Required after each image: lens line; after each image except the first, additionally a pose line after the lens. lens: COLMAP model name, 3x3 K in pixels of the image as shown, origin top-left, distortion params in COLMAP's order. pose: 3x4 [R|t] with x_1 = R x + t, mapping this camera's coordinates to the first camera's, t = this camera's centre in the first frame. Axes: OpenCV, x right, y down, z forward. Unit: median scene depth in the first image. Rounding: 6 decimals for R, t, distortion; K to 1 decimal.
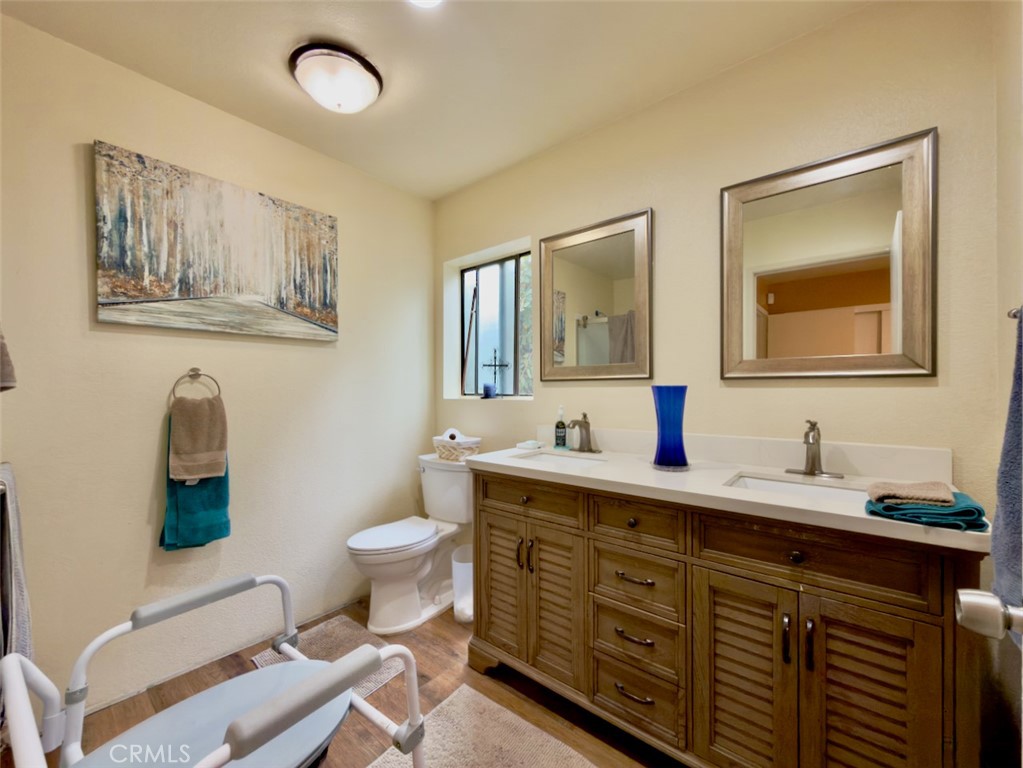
lens RADIAL K [[409.1, 0, 512.6], [0, 409.1, 382.9], [0, 0, 1]] dist [-0.000171, 0.000187]
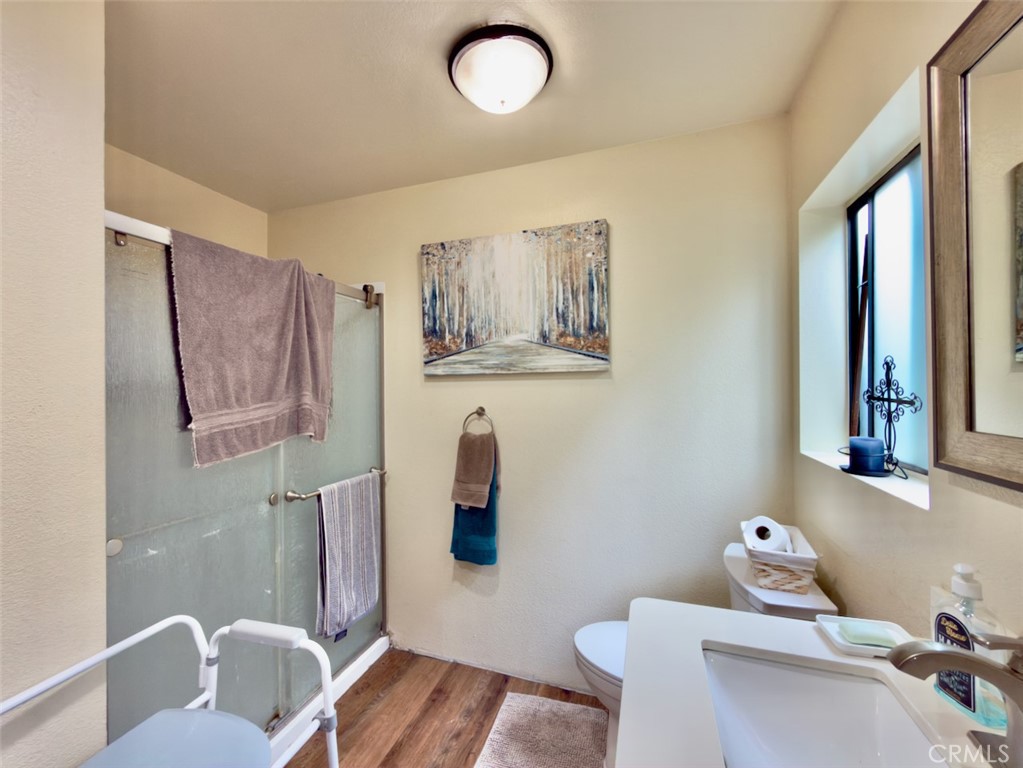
lens RADIAL K [[409.1, 0, 512.6], [0, 409.1, 382.9], [0, 0, 1]] dist [-0.000171, 0.000187]
pose [[0.357073, -0.006906, -0.934051, 0.322551], [0.019922, 0.999802, 0.000223, -0.098858], [0.933864, -0.018688, 0.357139, 0.648252]]
